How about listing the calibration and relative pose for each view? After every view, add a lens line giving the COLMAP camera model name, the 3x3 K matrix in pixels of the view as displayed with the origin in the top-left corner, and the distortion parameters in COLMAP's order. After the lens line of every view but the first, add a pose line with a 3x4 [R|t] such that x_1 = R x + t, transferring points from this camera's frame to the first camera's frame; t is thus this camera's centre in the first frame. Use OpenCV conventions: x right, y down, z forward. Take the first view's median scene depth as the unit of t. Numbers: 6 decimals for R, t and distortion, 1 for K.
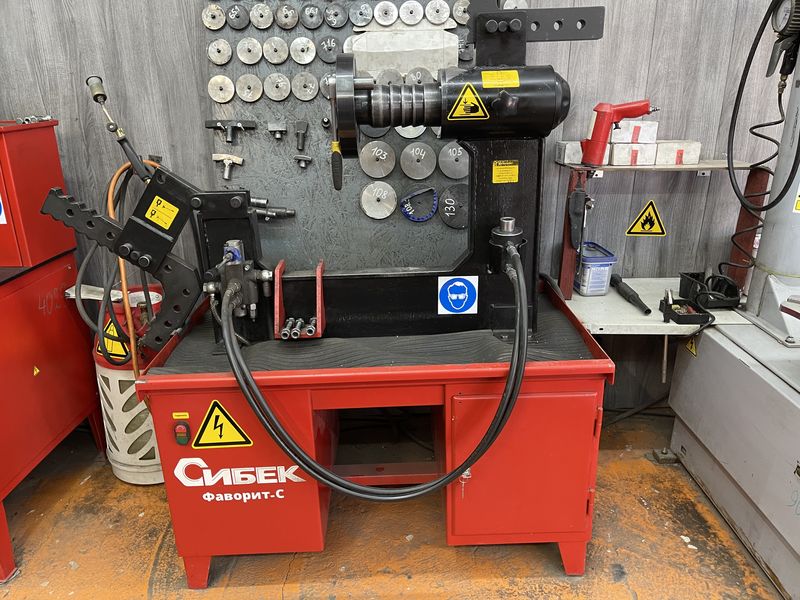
lens RADIAL K [[601.7, 0, 404.0], [0, 601.7, 303.6], [0, 0, 1]] dist [0.066922, -0.092774]
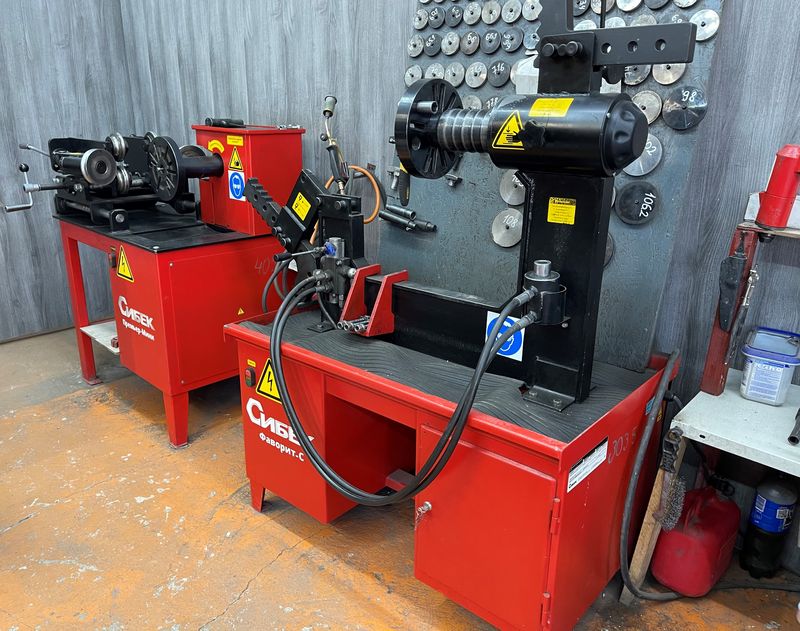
lens RADIAL K [[640.5, 0, 376.9], [0, 640.5, 317.4], [0, 0, 1]] dist [0.042547, -0.044545]
pose [[0.729545, 0.242008, -0.639684, 0.547908], [-0.258117, 0.963563, 0.070162, -0.057298], [0.633355, 0.113927, 0.765429, 0.110972]]
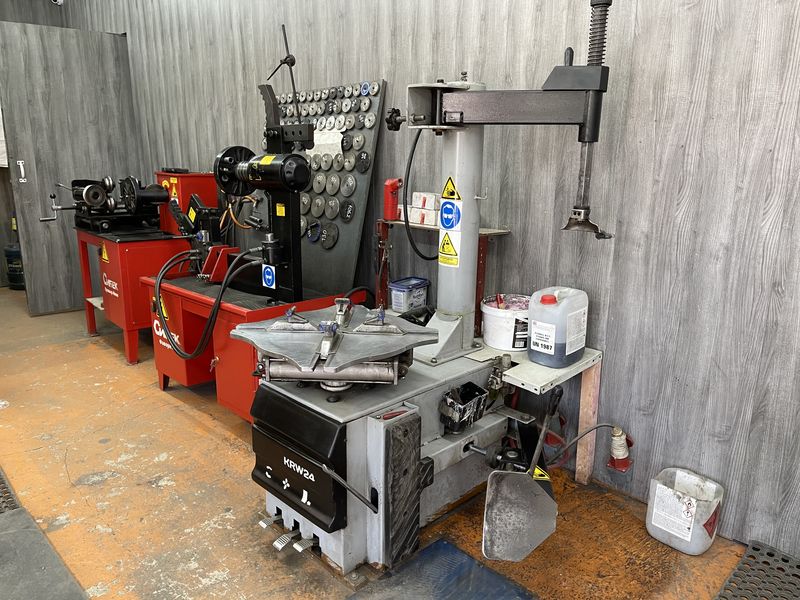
lens RADIAL K [[601.7, 0, 400.4], [0, 601.7, 301.3], [0, 0, 1]] dist [0.066922, -0.092774]
pose [[0.688471, 0.190956, -0.699673, 1.557625], [-0.272822, 0.962046, -0.005892, -0.037291], [0.671993, 0.194943, 0.714438, -0.001720]]
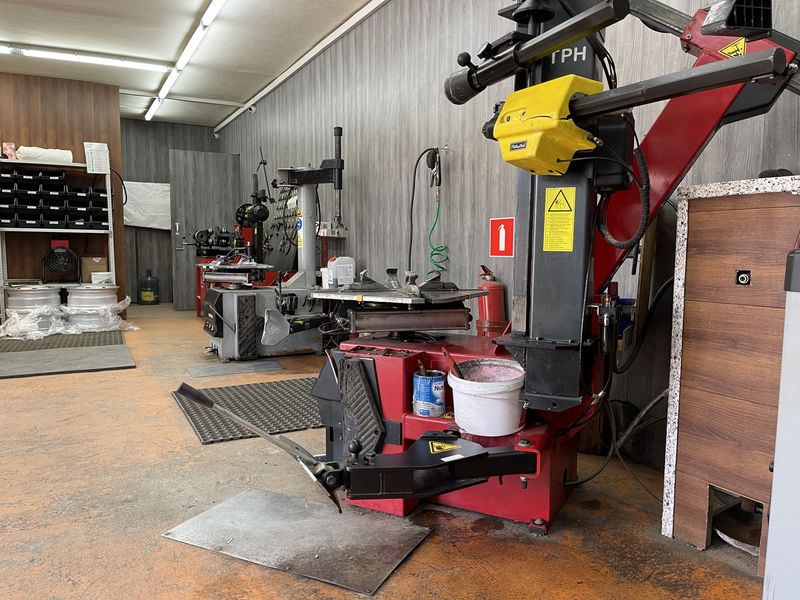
lens RADIAL K [[601.7, 0, 397.8], [0, 601.7, 300.1], [0, 0, 1]] dist [0.066922, -0.092774]
pose [[0.442744, 0.089476, -0.892172, 3.567573], [-0.331009, 0.941036, -0.069887, 0.143088], [0.833313, 0.326259, 0.446256, 0.172146]]
